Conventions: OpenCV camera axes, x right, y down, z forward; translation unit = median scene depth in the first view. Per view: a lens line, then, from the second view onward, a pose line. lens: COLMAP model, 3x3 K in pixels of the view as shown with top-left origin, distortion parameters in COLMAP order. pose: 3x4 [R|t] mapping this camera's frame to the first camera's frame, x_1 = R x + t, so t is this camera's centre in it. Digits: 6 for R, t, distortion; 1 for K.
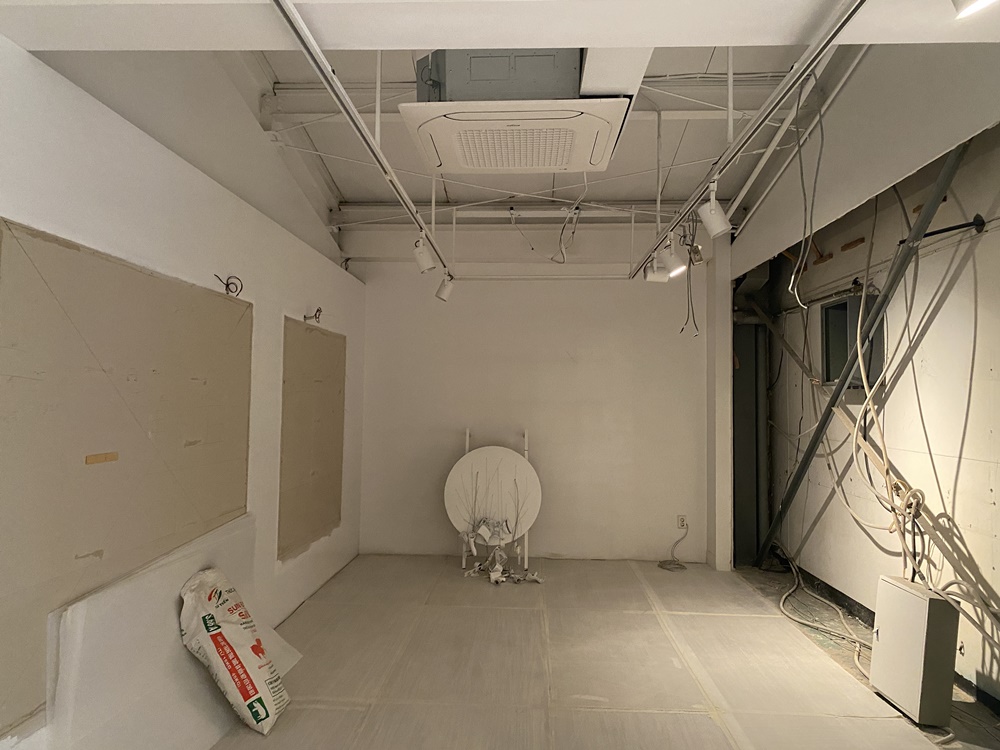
lens RADIAL K [[782.0, 0, 500.0], [0, 782.0, 368.6], [0, 0, 1]] dist [0.097282, -0.132232]
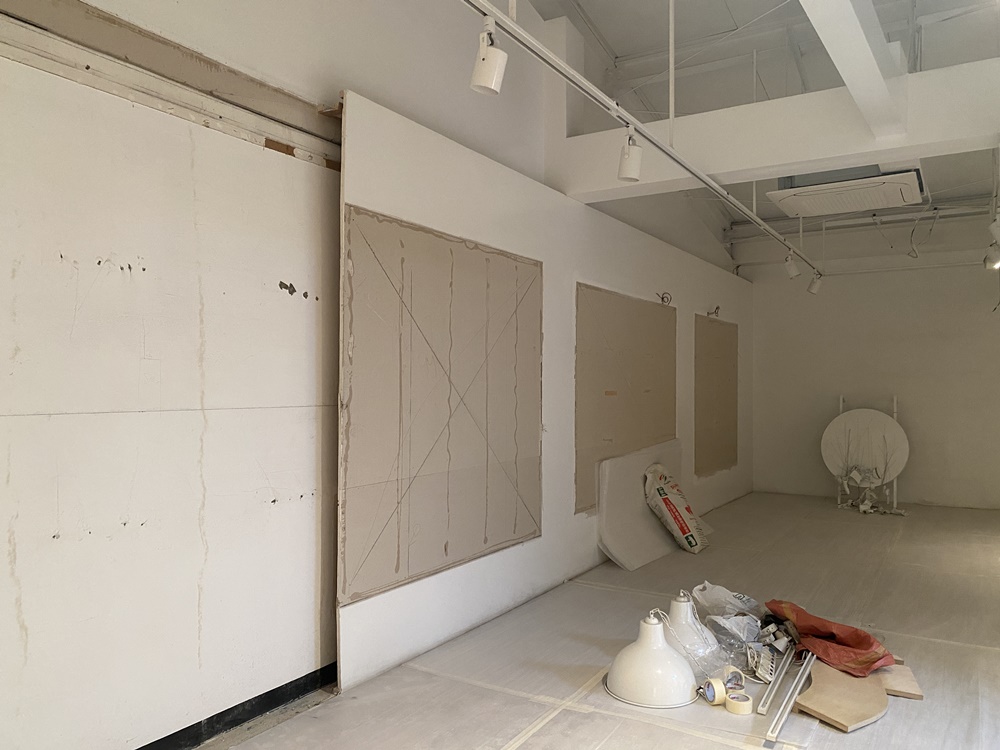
lens RADIAL K [[782.0, 0, 500.0], [0, 782.0, 368.6], [0, 0, 1]] dist [0.097282, -0.132232]
pose [[0.881764, -0.017504, -0.471366, 0.089158], [0.024430, 0.999665, 0.008579, 0.013778], [0.471058, -0.019080, 0.881896, -0.427325]]
